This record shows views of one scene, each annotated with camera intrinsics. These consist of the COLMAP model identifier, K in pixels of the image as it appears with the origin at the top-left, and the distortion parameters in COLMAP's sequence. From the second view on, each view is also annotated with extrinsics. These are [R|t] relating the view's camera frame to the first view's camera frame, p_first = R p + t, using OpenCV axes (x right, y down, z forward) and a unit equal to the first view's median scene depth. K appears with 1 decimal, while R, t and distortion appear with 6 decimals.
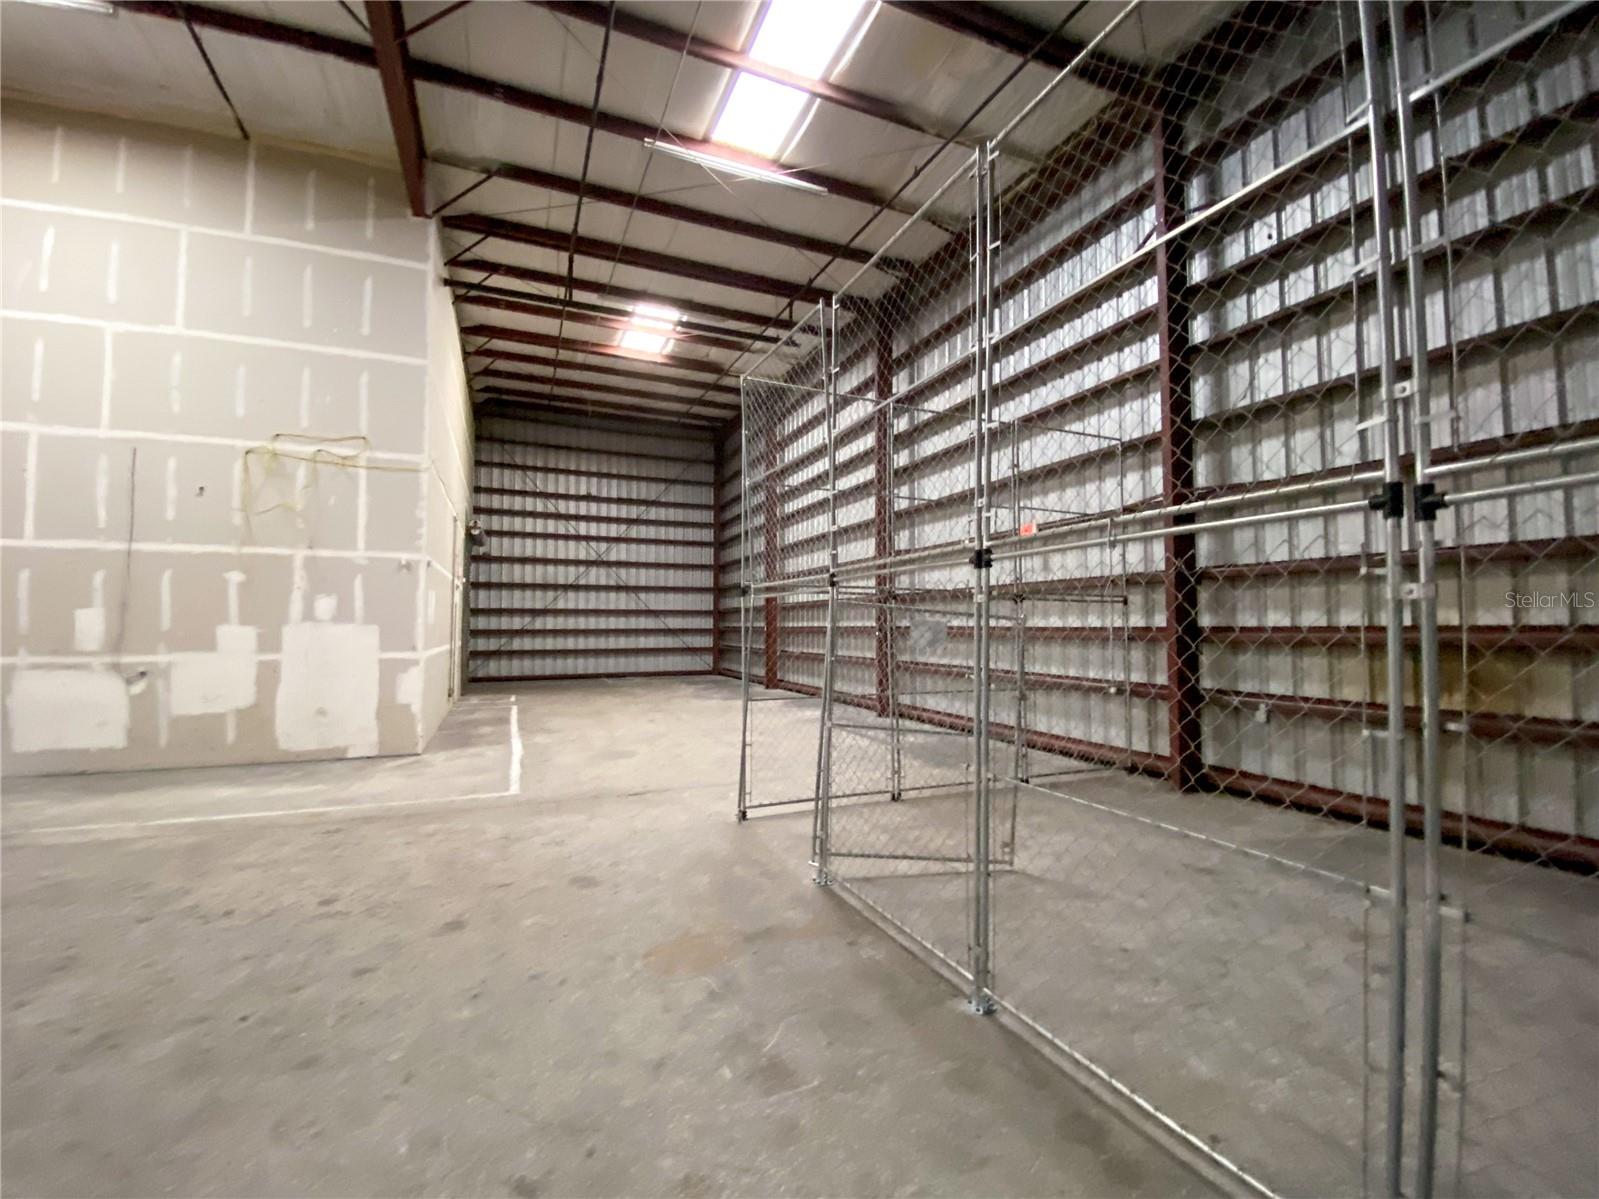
lens RADIAL K [[671.7, 0, 814.3], [0, 671.7, 612.7], [0, 0, 1]] dist [0.012688, -0.012910]
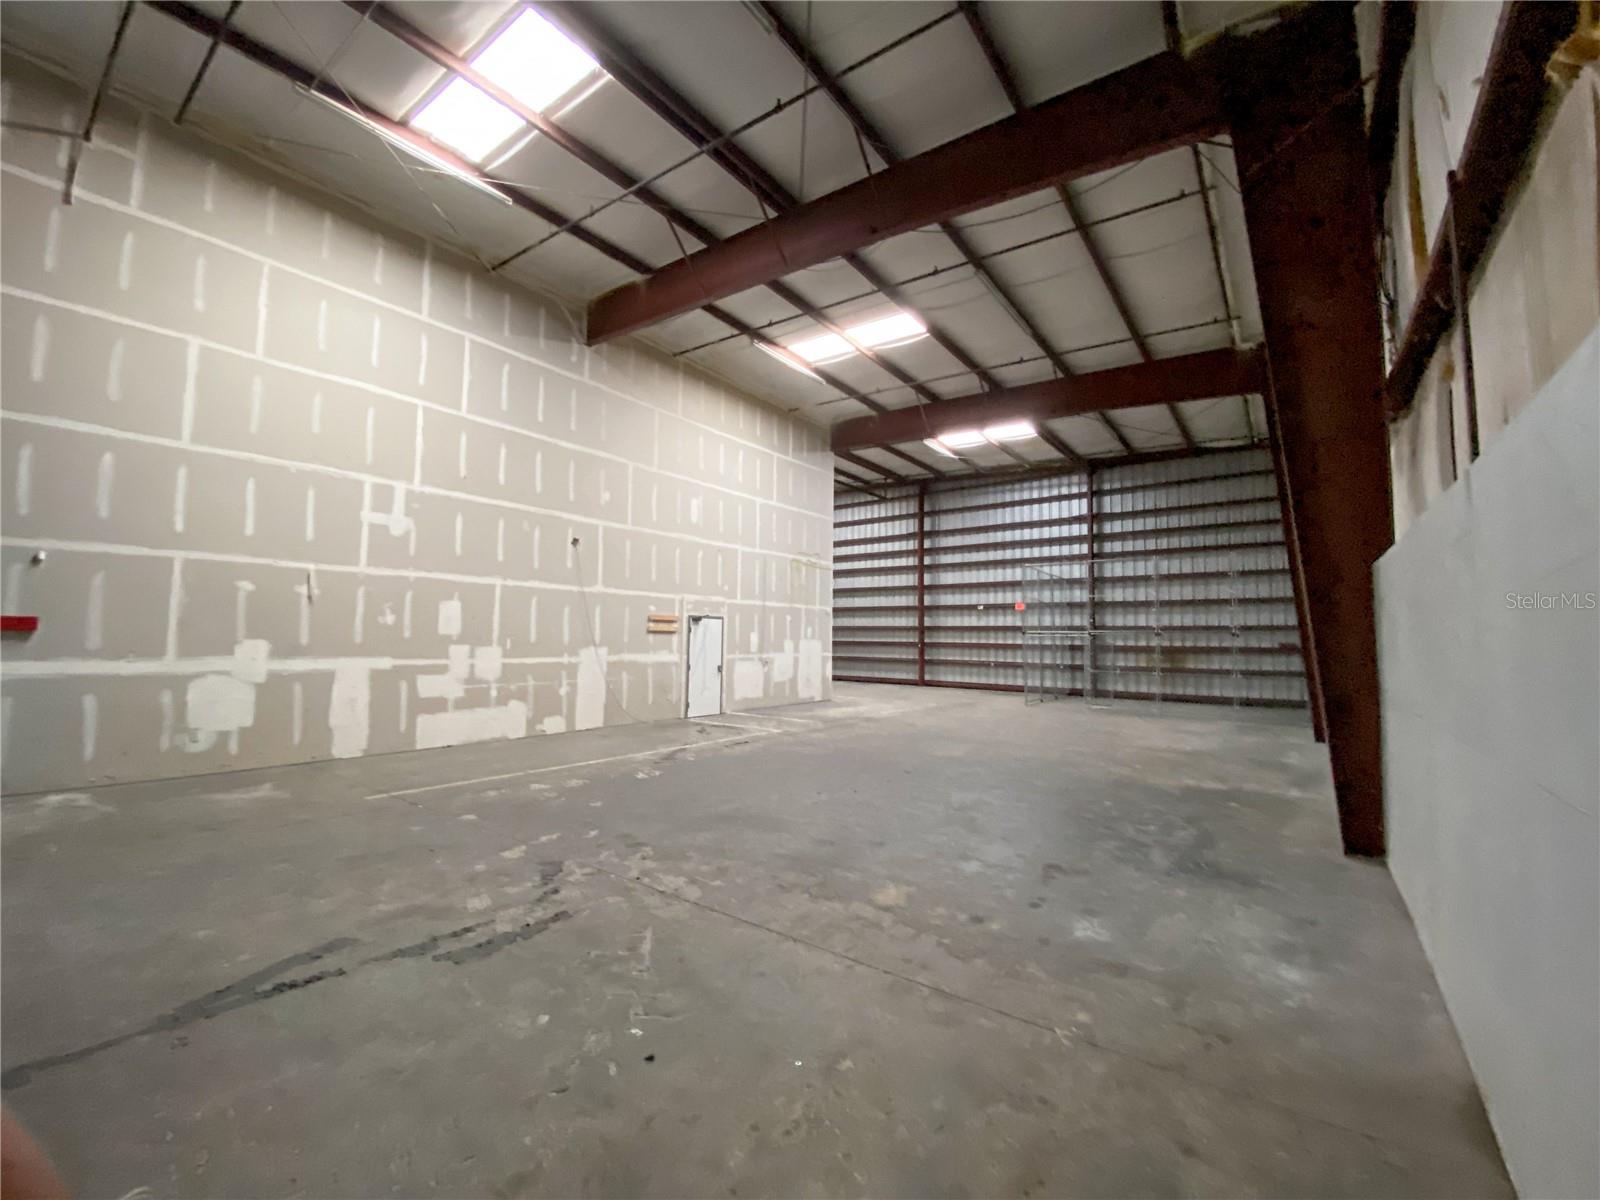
lens RADIAL K [[672.1, 0, 774.2], [0, 672.1, 594.9], [0, 0, 1]] dist [0.012688, -0.012910]
pose [[0.870554, 0.045299, 0.489983, -1.851322], [-0.023734, 0.998460, -0.050140, -0.016179], [-0.491500, 0.032021, 0.870289, -0.800238]]
